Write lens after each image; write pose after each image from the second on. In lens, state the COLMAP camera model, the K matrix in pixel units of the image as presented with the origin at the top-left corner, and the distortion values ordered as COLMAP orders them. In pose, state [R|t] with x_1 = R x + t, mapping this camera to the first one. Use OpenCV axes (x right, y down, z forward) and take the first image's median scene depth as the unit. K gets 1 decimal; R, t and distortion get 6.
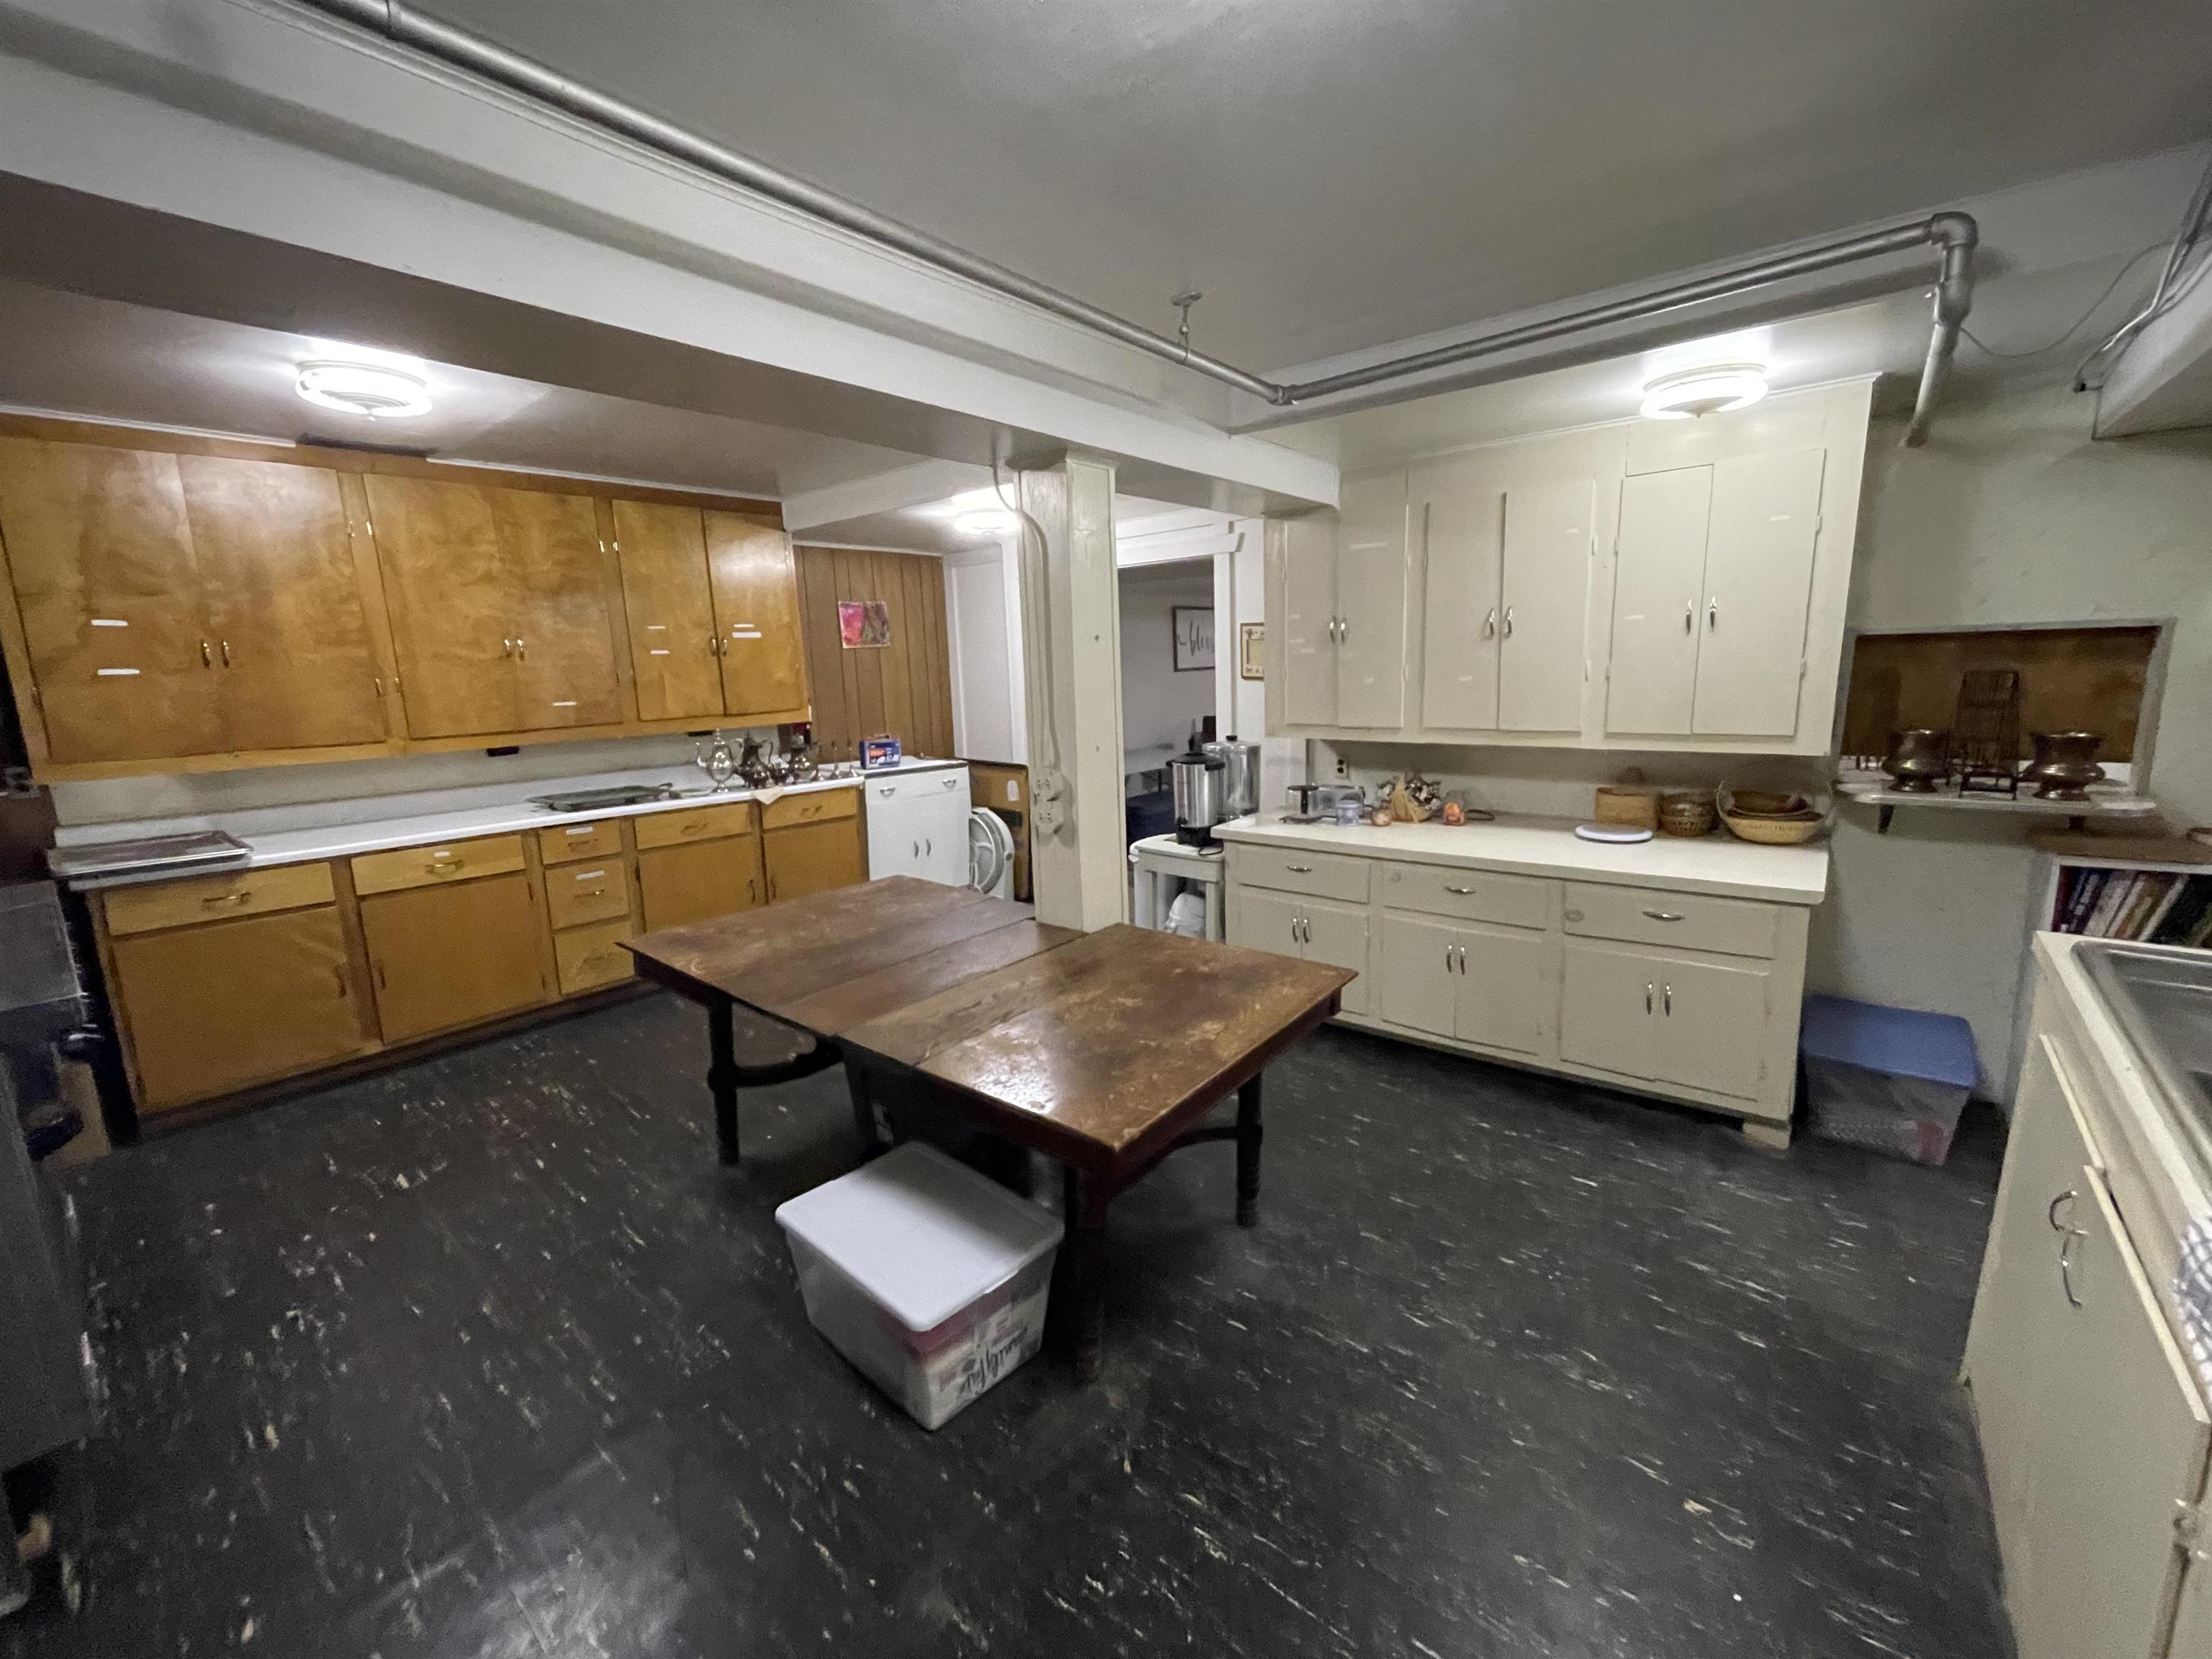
lens RADIAL K [[893.4, 0, 1108.2], [0, 893.4, 819.7], [0, 0, 1]] dist [0.000974, 0.000288]
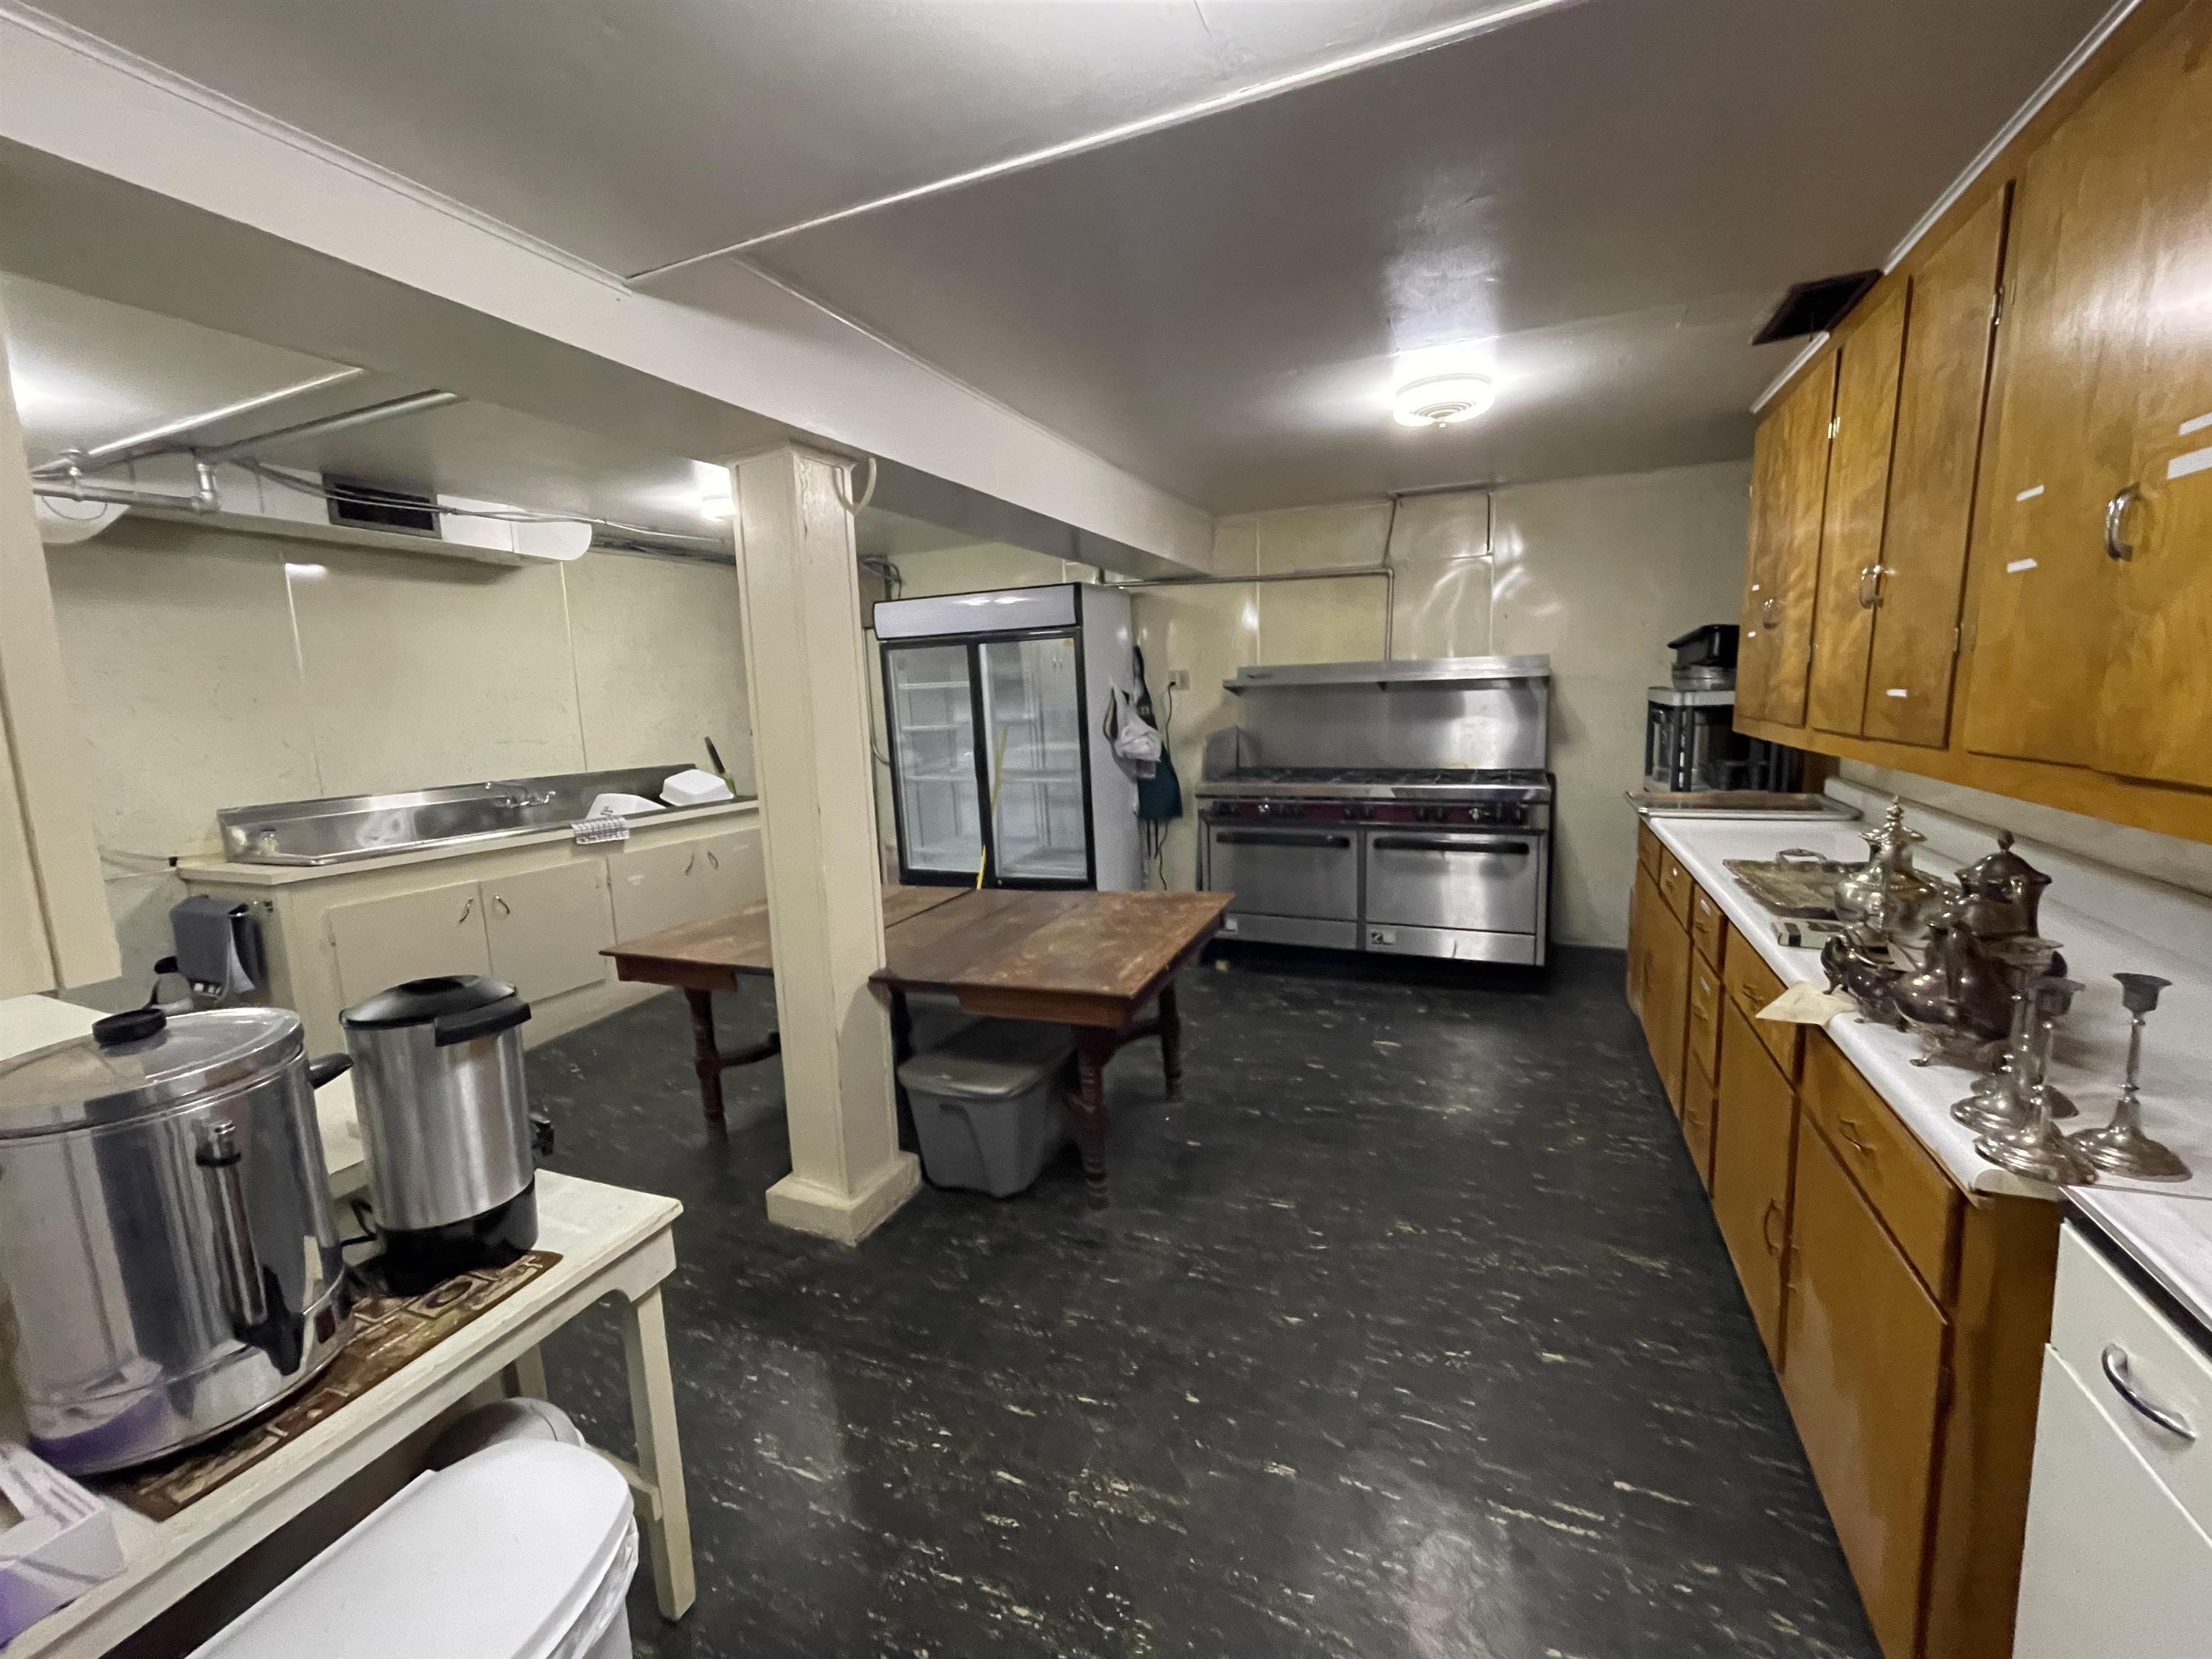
lens RADIAL K [[893.4, 0, 1108.2], [0, 893.4, 819.7], [0, 0, 1]] dist [0.000974, 0.000288]
pose [[-0.961538, 0.104505, -0.254013, -0.057564], [0.019089, 0.947980, 0.317757, -0.211155], [0.274007, 0.300686, -0.913514, 1.251888]]
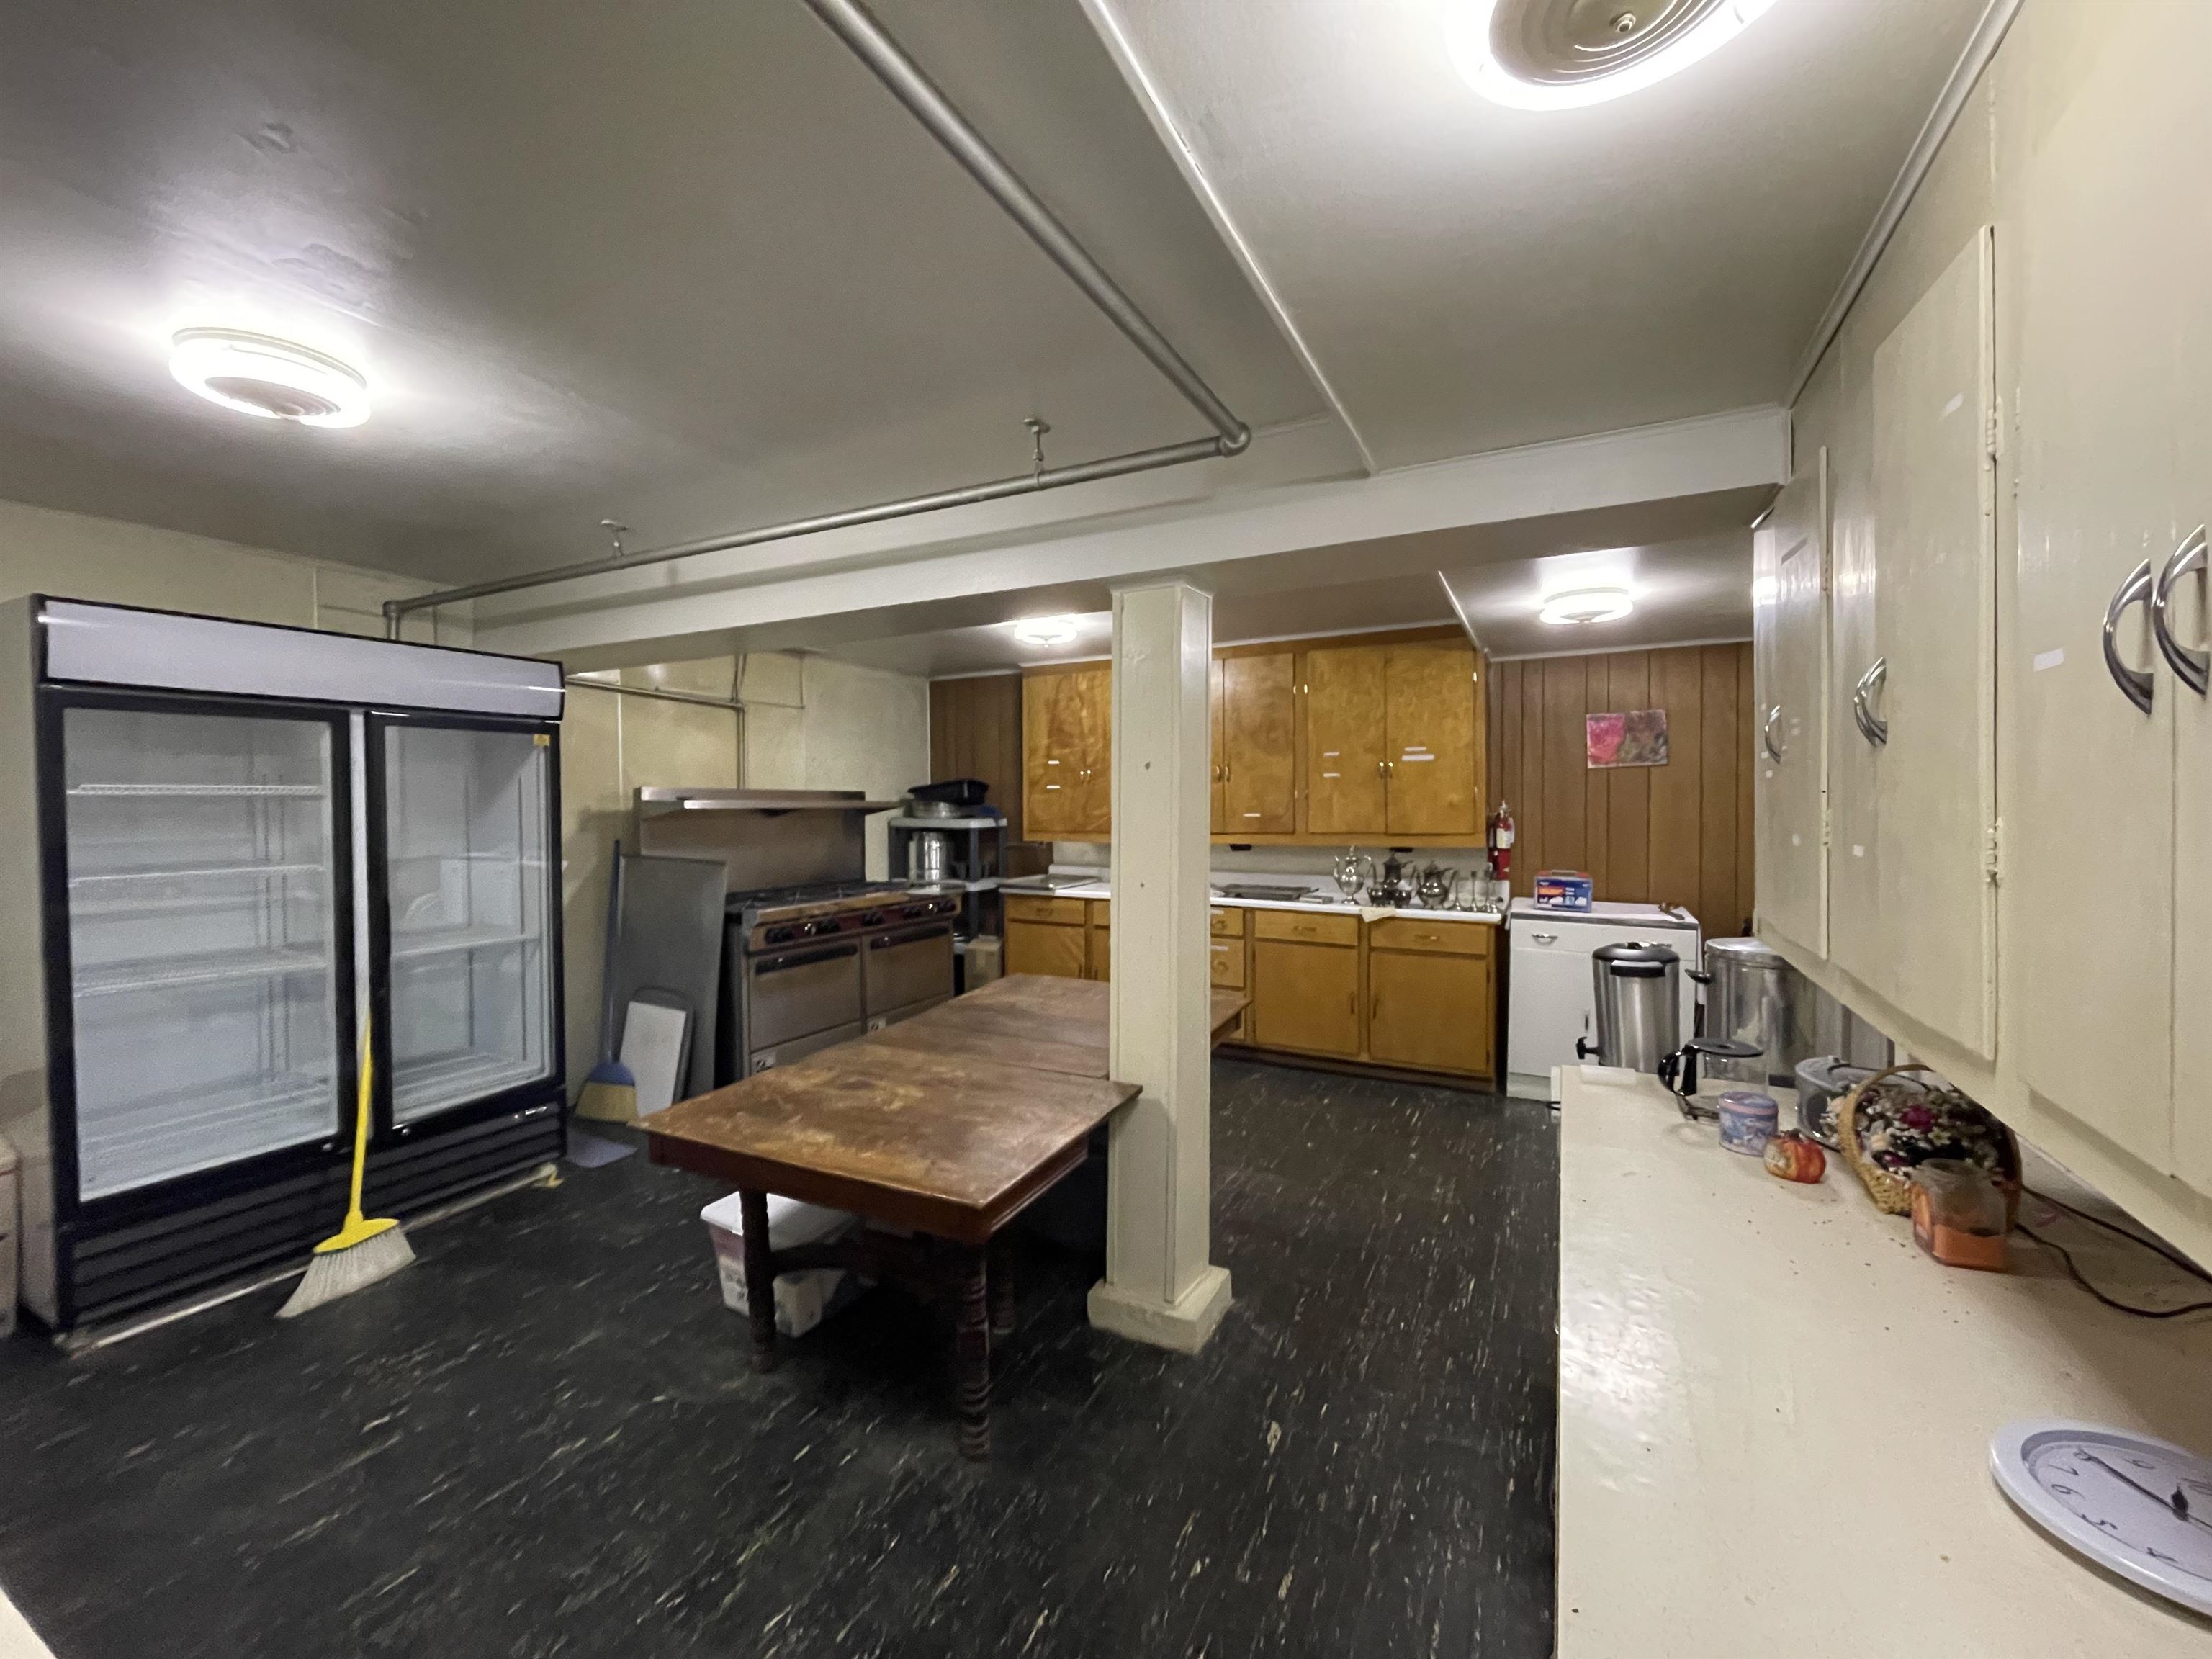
lens RADIAL K [[893.4, 0, 1108.2], [0, 893.4, 819.7], [0, 0, 1]] dist [0.000974, 0.000288]
pose [[0.211054, 0.050622, -0.976163, 0.559654], [-0.170416, 0.985269, 0.014249, -0.098269], [0.962504, 0.163346, 0.216572, 0.484820]]
